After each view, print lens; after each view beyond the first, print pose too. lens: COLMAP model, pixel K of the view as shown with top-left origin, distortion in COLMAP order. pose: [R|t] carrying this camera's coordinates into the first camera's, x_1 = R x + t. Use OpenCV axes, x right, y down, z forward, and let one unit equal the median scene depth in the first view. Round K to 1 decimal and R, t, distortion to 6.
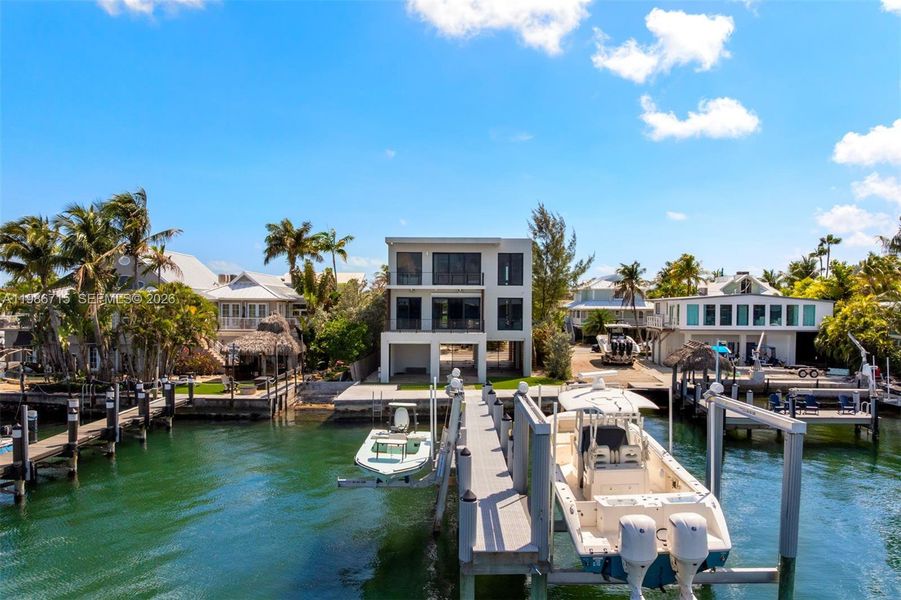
lens RADIAL K [[402.9, 0, 452.3], [0, 402.9, 311.8], [0, 0, 1]] dist [-0.000852, 0.000475]
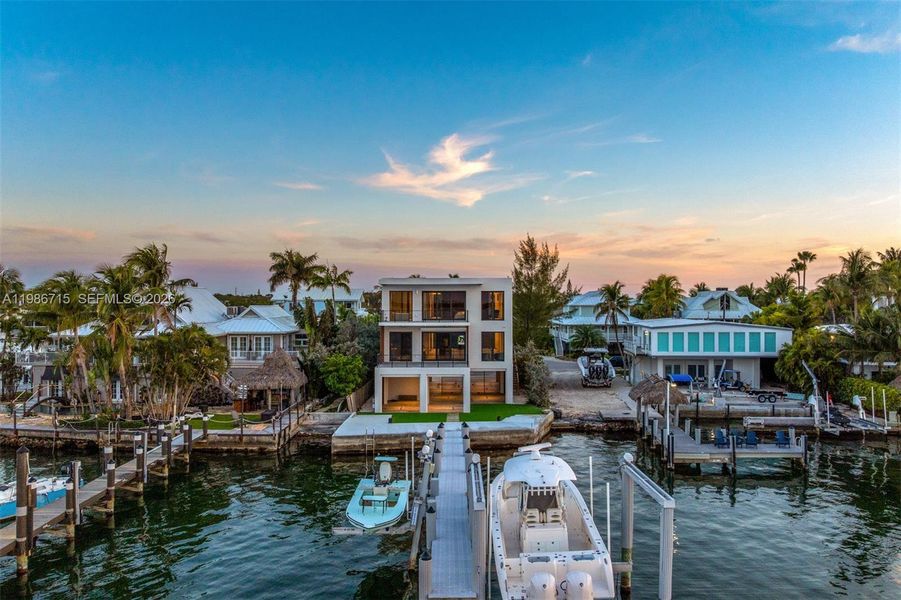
lens RADIAL K [[396.9, 0, 450.5], [0, 396.9, 300.0], [0, 0, 1]] dist [0.001800, 0.000111]
pose [[0.999975, -0.006576, -0.002563, 0.032778], [0.006489, 0.999447, -0.032601, -0.089472], [0.002775, 0.032584, 0.999465, -0.091426]]
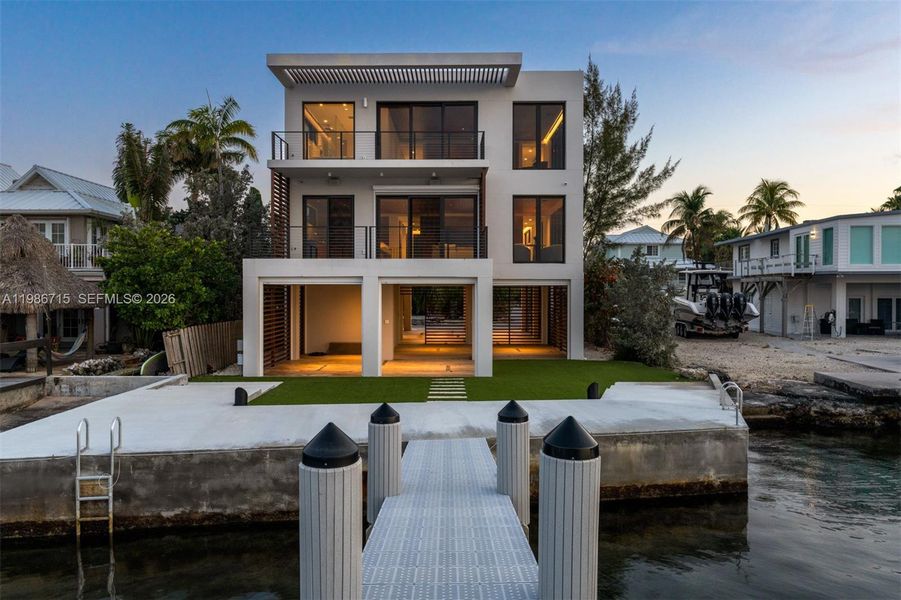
lens RADIAL K [[396.9, 0, 450.5], [0, 396.9, 300.0], [0, 0, 1]] dist [0.001800, 0.000111]
pose [[0.999952, -0.002474, 0.009532, 0.034300], [0.002270, 0.999769, 0.021357, 0.081817], [-0.009583, -0.021334, 0.999726, 0.545520]]
